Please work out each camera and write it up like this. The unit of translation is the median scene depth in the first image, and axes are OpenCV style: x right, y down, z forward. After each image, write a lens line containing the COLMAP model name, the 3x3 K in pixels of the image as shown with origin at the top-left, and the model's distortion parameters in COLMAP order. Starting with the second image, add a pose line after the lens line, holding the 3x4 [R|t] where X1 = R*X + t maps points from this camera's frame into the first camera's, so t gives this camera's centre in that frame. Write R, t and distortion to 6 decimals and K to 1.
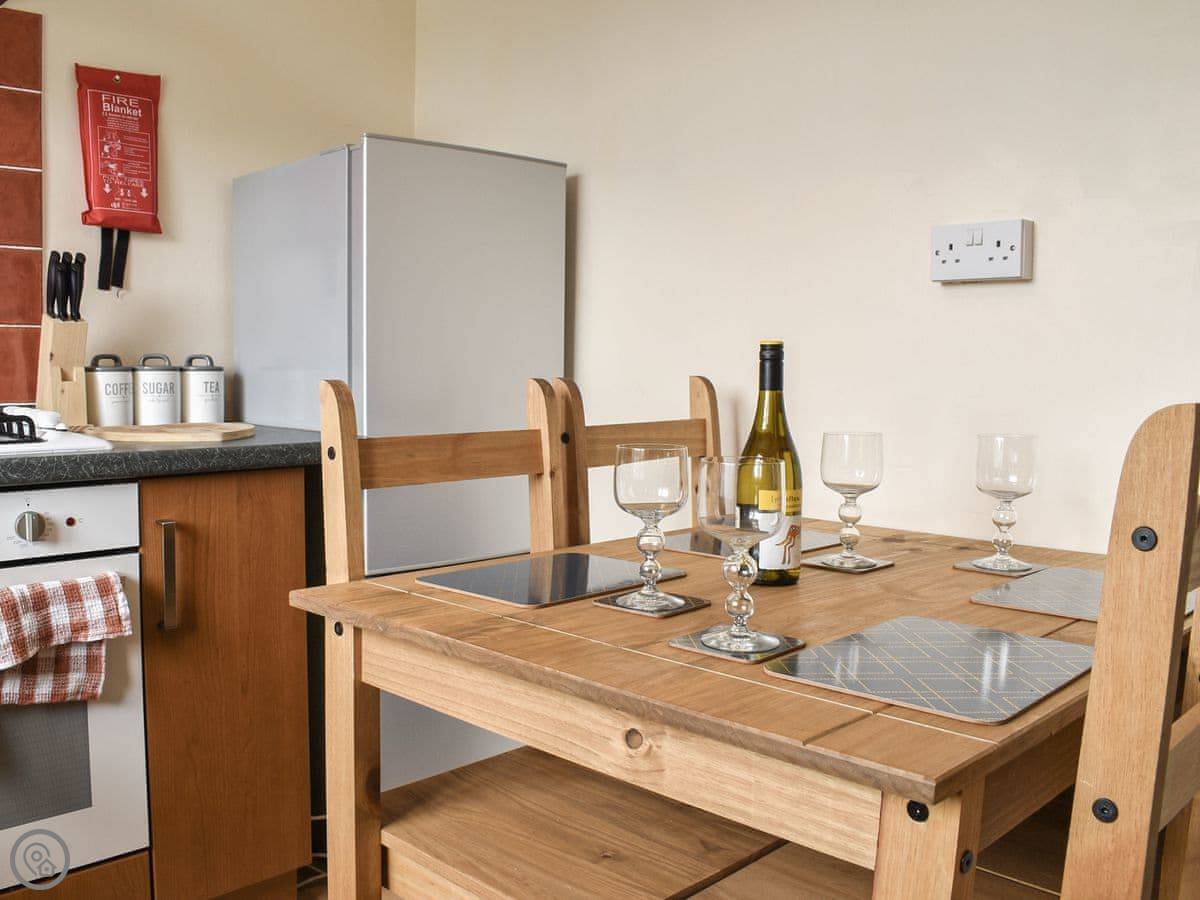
lens RADIAL K [[1091.5, 0, 621.2], [0, 1091.5, 445.9], [0, 0, 1]] dist [-0.067247, 0.010947]
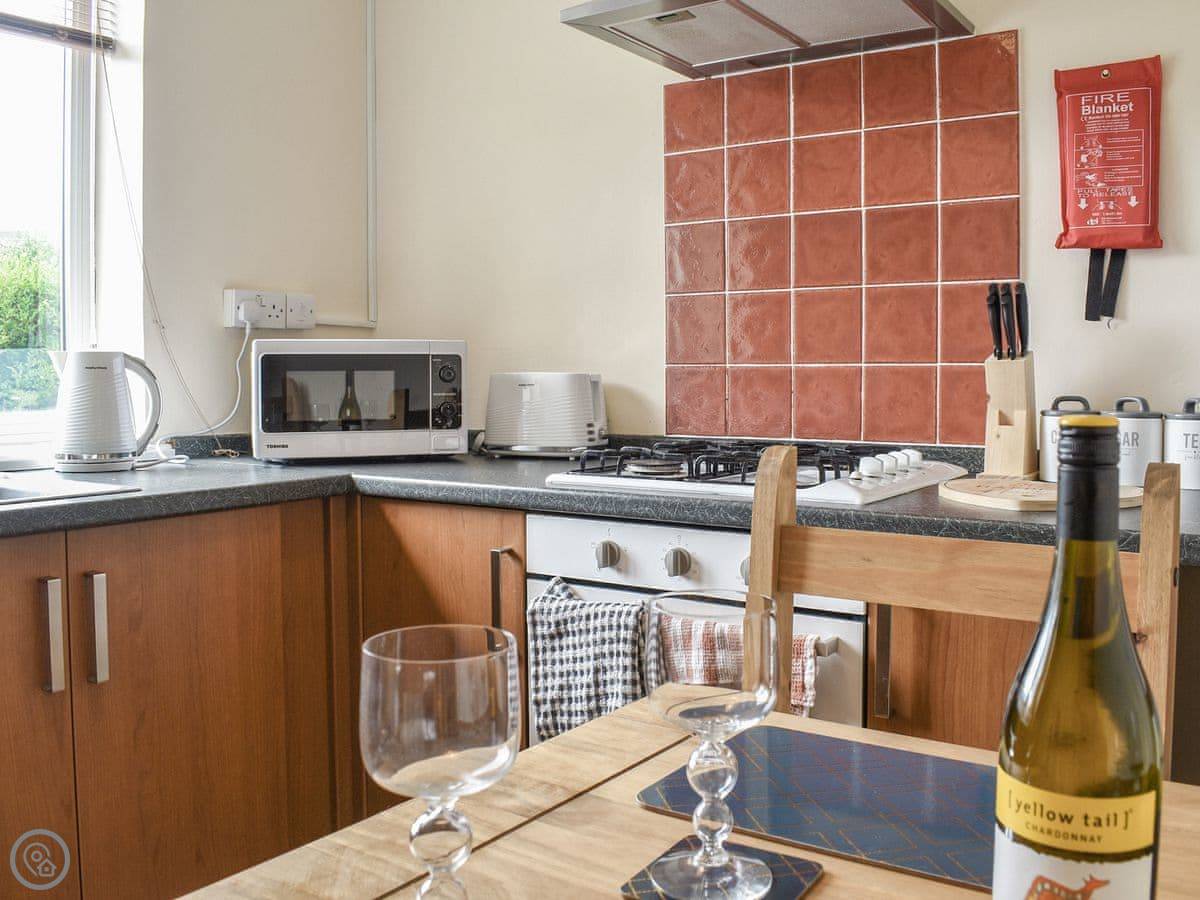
lens RADIAL K [[1122.3, 0, 599.7], [0, 1122.3, 414.1], [0, 0, 1]] dist [-0.091560, -0.003916]
pose [[0.171321, 0.032921, -0.984665, 0.331412], [-0.080043, 0.996603, 0.019393, -0.058320], [0.981958, 0.075493, 0.173374, 0.481346]]
